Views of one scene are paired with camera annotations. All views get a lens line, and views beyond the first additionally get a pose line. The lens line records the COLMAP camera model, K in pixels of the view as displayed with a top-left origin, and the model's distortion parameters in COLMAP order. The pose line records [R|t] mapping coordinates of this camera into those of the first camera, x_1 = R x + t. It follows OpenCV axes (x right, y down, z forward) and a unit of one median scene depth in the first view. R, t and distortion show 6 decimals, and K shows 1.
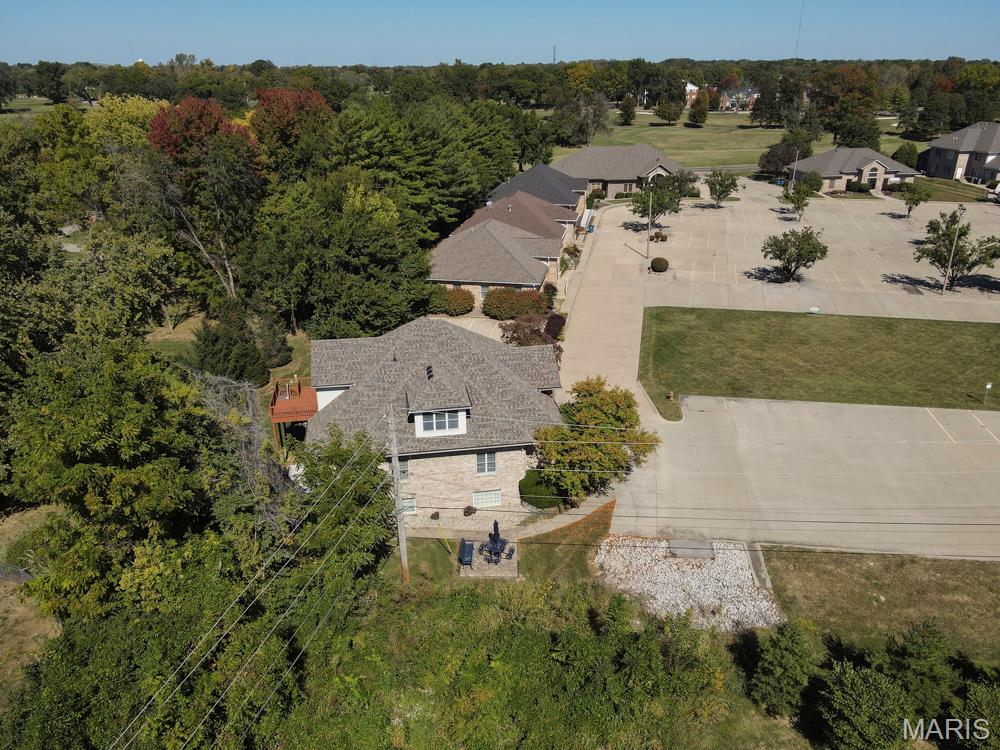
lens RADIAL K [[731.0, 0, 502.5], [0, 731.0, 381.8], [0, 0, 1]] dist [0.016866, 0.006068]
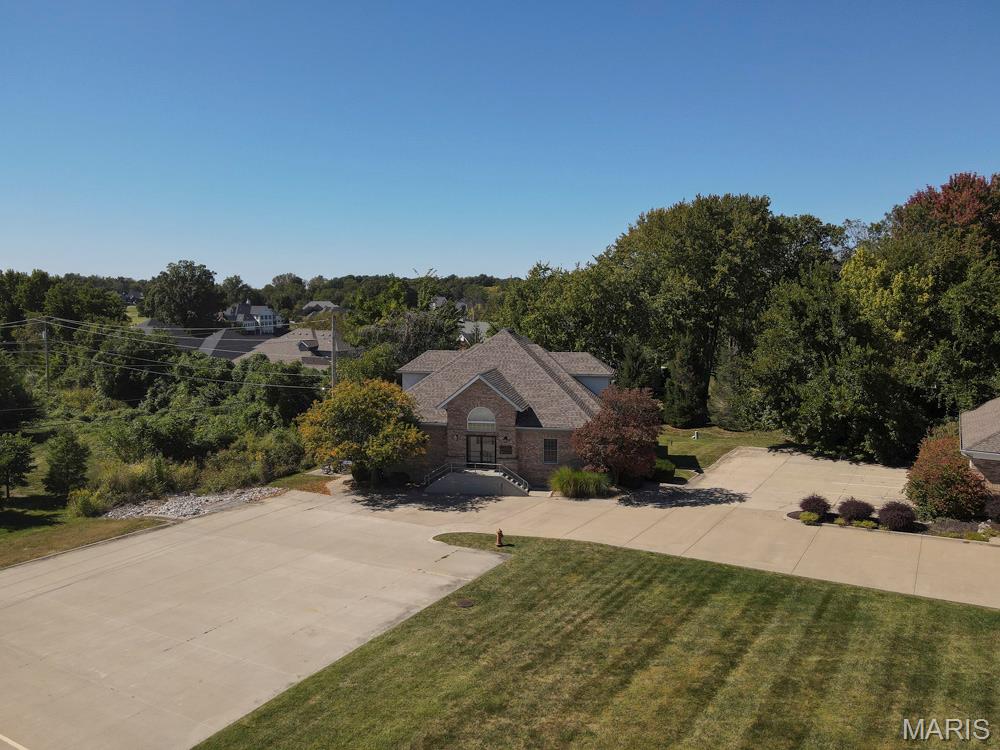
lens RADIAL K [[731.0, 0, 501.2], [0, 731.0, 378.4], [0, 0, 1]] dist [0.016866, 0.006068]
pose [[-0.365605, 0.112391, -0.923960, 0.926652], [-0.365361, 0.895678, 0.253521, -0.297143], [0.856063, 0.430267, -0.286401, 1.376456]]
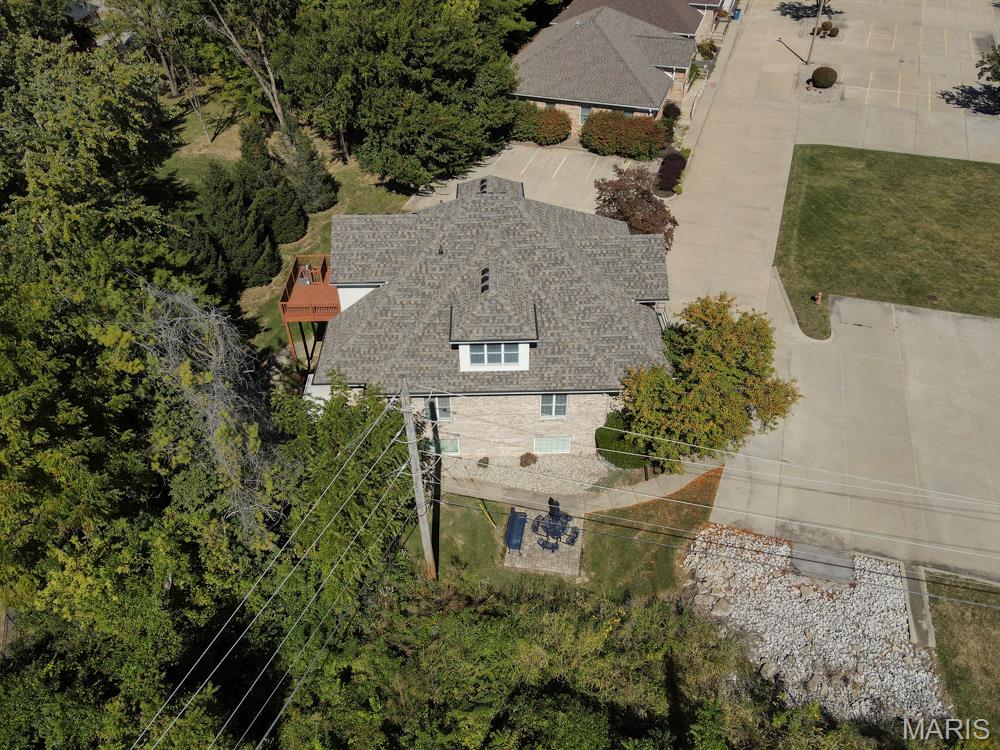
lens RADIAL K [[731.0, 0, 502.1], [0, 731.0, 380.0], [0, 0, 1]] dist [0.016866, 0.006068]
pose [[0.988514, 0.094038, -0.118308, 0.011117], [-0.055960, 0.954939, 0.291479, -0.124326], [0.140387, -0.281511, 0.949233, 0.279636]]
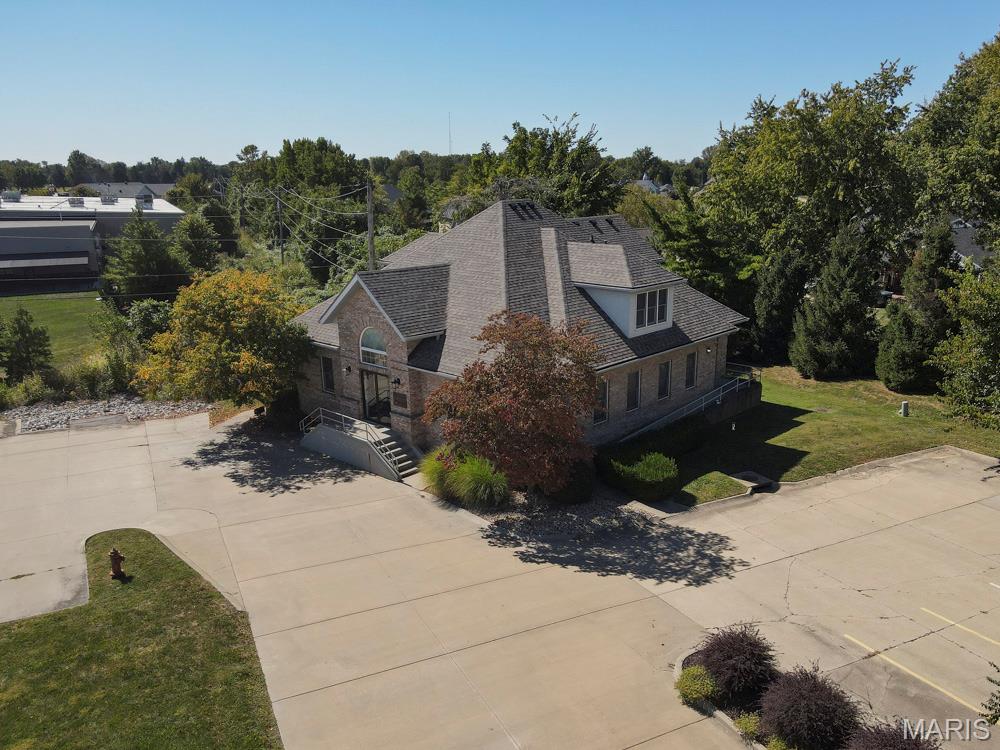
lens RADIAL K [[783.4, 0, 539.5], [0, 783.4, 402.4], [0, 0, 1]] dist [0.016169, 0.007719]
pose [[-0.785020, 0.184541, -0.591345, 0.343823], [-0.235909, 0.793607, 0.560834, -0.352924], [0.572792, 0.579769, -0.579462, 1.578504]]
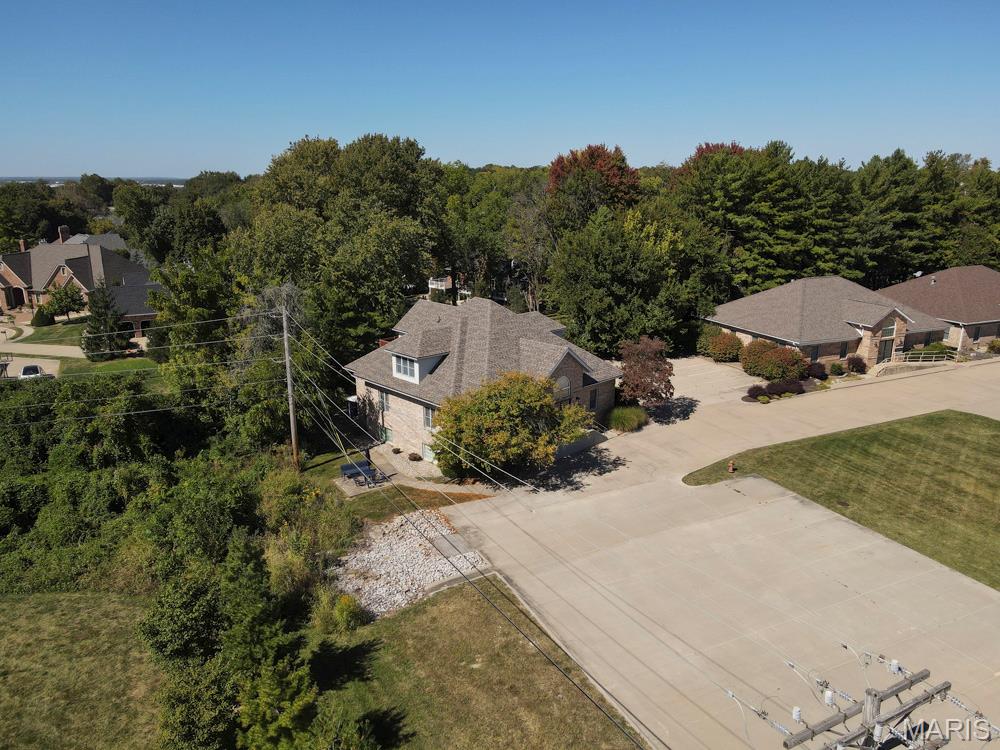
lens RADIAL K [[731.0, 0, 500.4], [0, 731.0, 381.5], [0, 0, 1]] dist [0.016866, 0.006068]
pose [[0.549777, 0.228553, -0.803436, 0.869896], [-0.332876, 0.942113, 0.040222, -0.019870], [0.766120, 0.245331, 0.594031, 0.400126]]
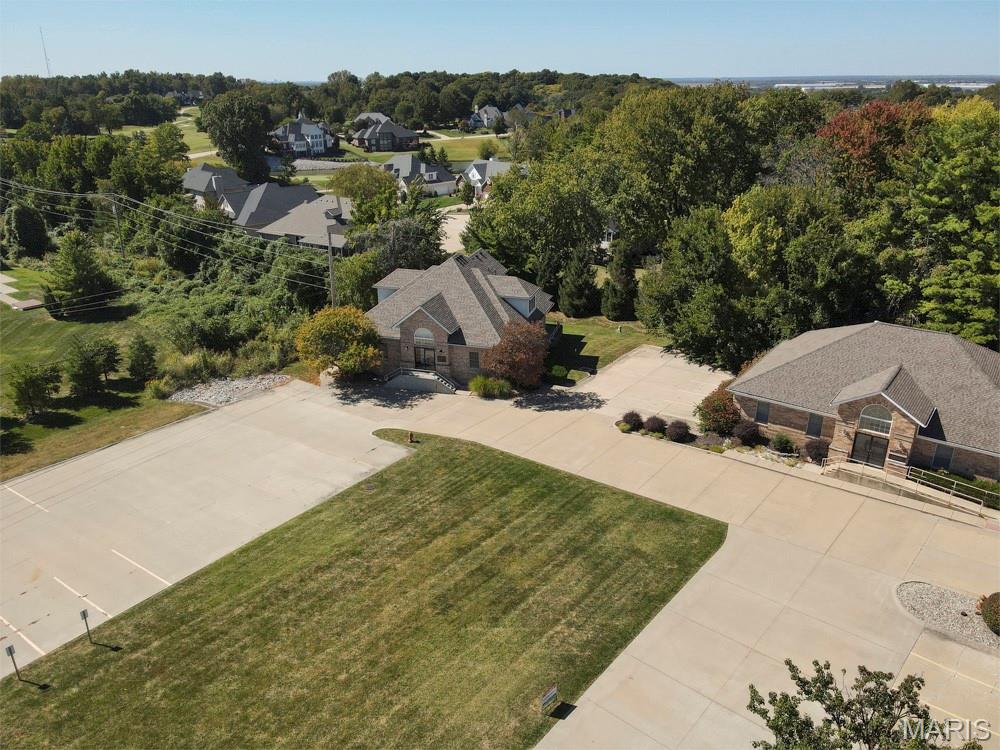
lens RADIAL K [[731.0, 0, 501.5], [0, 731.0, 378.0], [0, 0, 1]] dist [0.016866, 0.006068]
pose [[-0.450474, 0.344471, -0.823658, 1.104082], [-0.346223, 0.782967, 0.516809, -0.665129], [0.822923, 0.517979, -0.233443, 1.562380]]
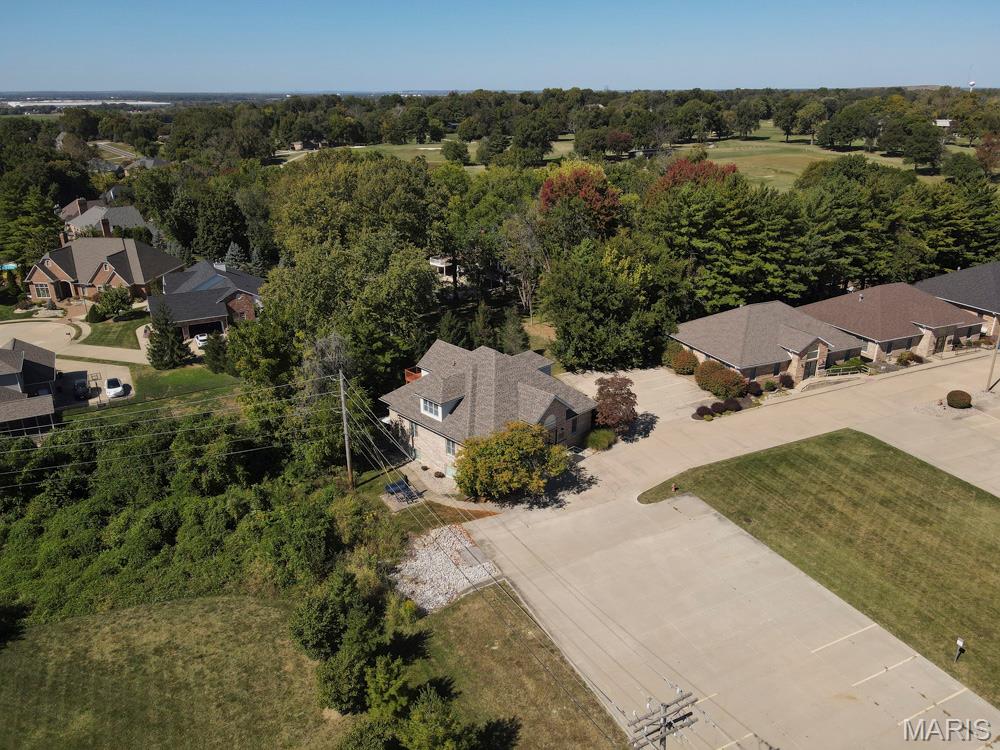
lens RADIAL K [[731.0, 0, 501.0], [0, 731.0, 382.1], [0, 0, 1]] dist [0.016866, 0.006068]
pose [[0.561619, 0.309268, -0.767422, 1.067846], [-0.326815, 0.935013, 0.137635, -0.235154], [0.760116, 0.173506, 0.626195, 0.136613]]
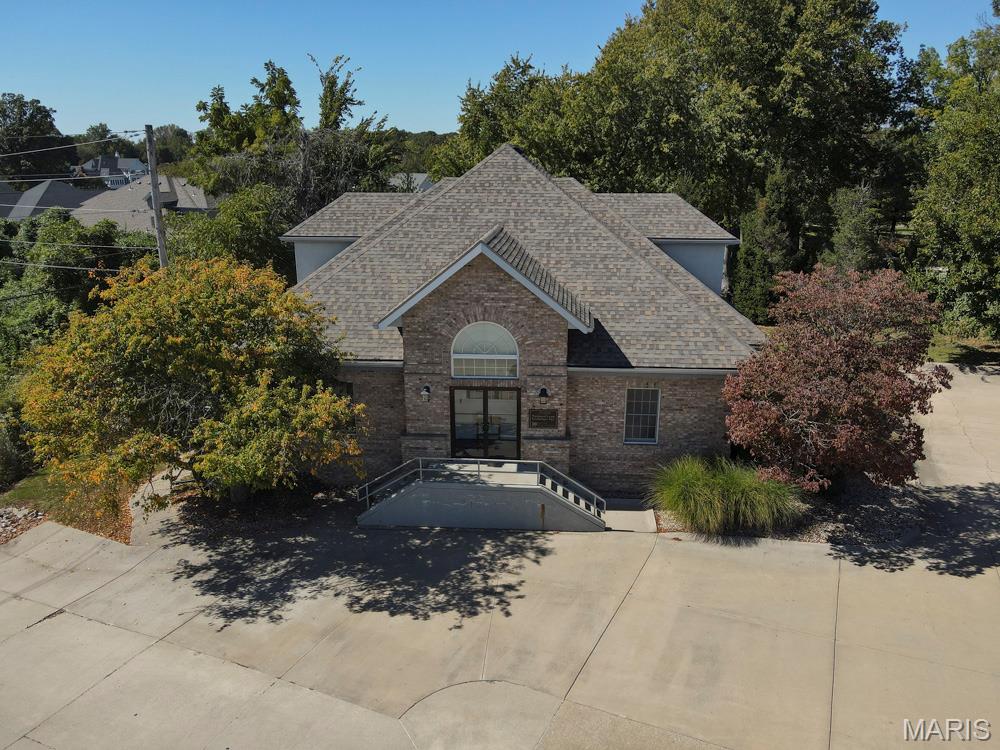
lens RADIAL K [[731.0, 0, 499.4], [0, 731.0, 373.7], [0, 0, 1]] dist [0.016866, 0.006068]
pose [[-0.256731, 0.285346, -0.923399, 0.438910], [-0.378906, 0.849220, 0.367770, -0.139997], [0.889112, 0.444300, -0.109902, 1.162216]]
